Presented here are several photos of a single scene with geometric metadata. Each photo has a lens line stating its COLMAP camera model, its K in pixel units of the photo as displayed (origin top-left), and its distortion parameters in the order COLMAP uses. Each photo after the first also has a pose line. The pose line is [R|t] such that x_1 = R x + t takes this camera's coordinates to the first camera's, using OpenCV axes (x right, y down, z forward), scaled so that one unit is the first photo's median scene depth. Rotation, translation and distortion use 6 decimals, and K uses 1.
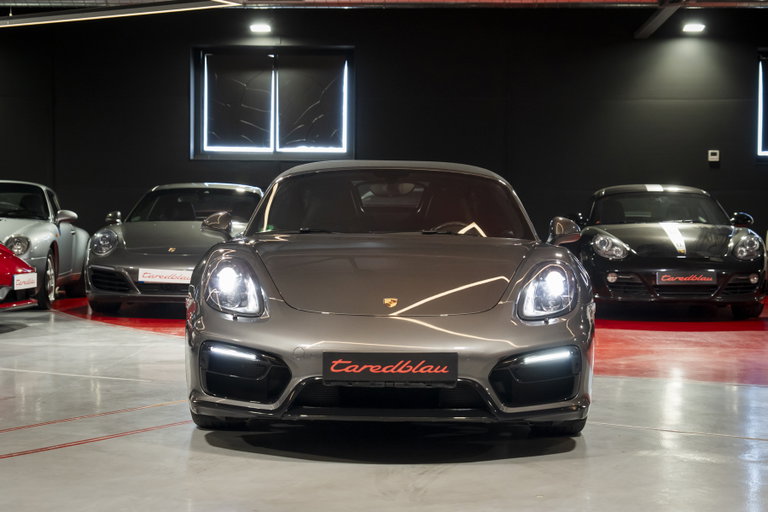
lens RADIAL K [[1394.9, 0, 345.4], [0, 1394.9, 296.5], [0, 0, 1]] dist [0.008844, -0.030530]
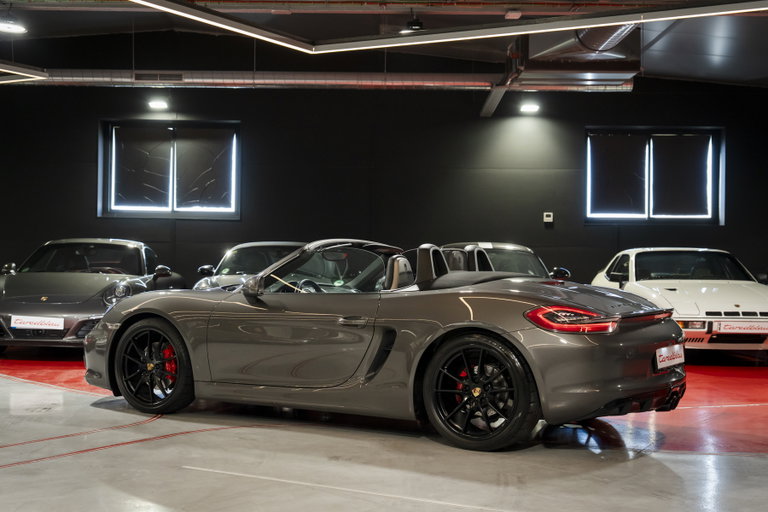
lens RADIAL K [[1083.0, 0, 384.6], [0, 1083.0, 259.1], [0, 0, 1]] dist [0.006903, -0.000136]
pose [[0.999702, 0.006399, 0.023567, 0.117271], [-0.005095, 0.998475, -0.054977, -0.017169], [-0.023883, 0.054841, 0.998209, 0.113161]]
